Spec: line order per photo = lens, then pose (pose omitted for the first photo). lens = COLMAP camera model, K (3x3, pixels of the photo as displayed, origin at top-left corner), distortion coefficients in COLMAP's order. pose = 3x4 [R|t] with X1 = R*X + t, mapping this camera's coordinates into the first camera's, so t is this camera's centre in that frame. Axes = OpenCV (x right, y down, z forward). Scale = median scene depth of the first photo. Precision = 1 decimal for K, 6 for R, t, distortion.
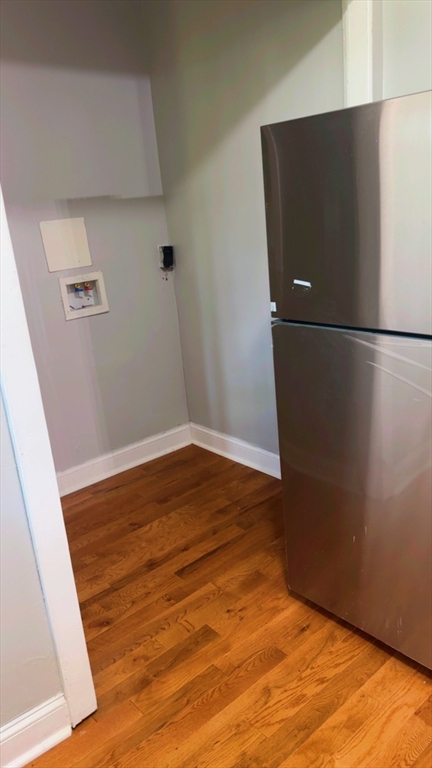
lens RADIAL K [[570.6, 0, 216.8], [0, 570.6, 395.0], [0, 0, 1]] dist [0.173387, -0.284350]
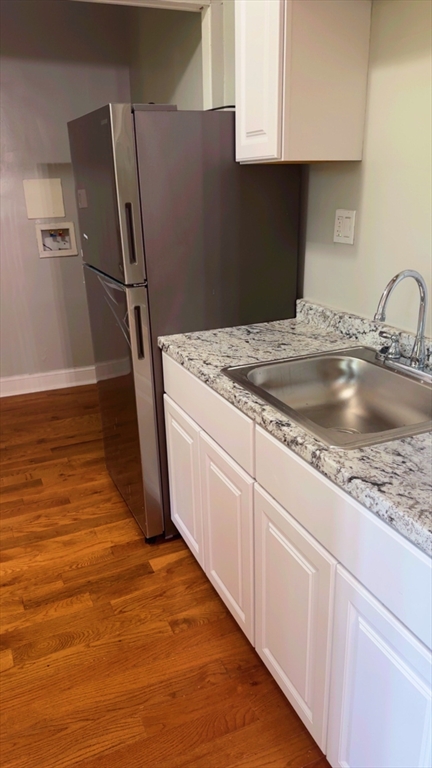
lens RADIAL K [[570.6, 0, 216.8], [0, 570.6, 395.0], [0, 0, 1]] dist [0.173387, -0.284350]
pose [[0.952520, 0.166165, -0.255137, 0.516823], [-0.152883, 0.985677, 0.071180, 0.021817], [0.263311, -0.028794, 0.964281, -0.170192]]
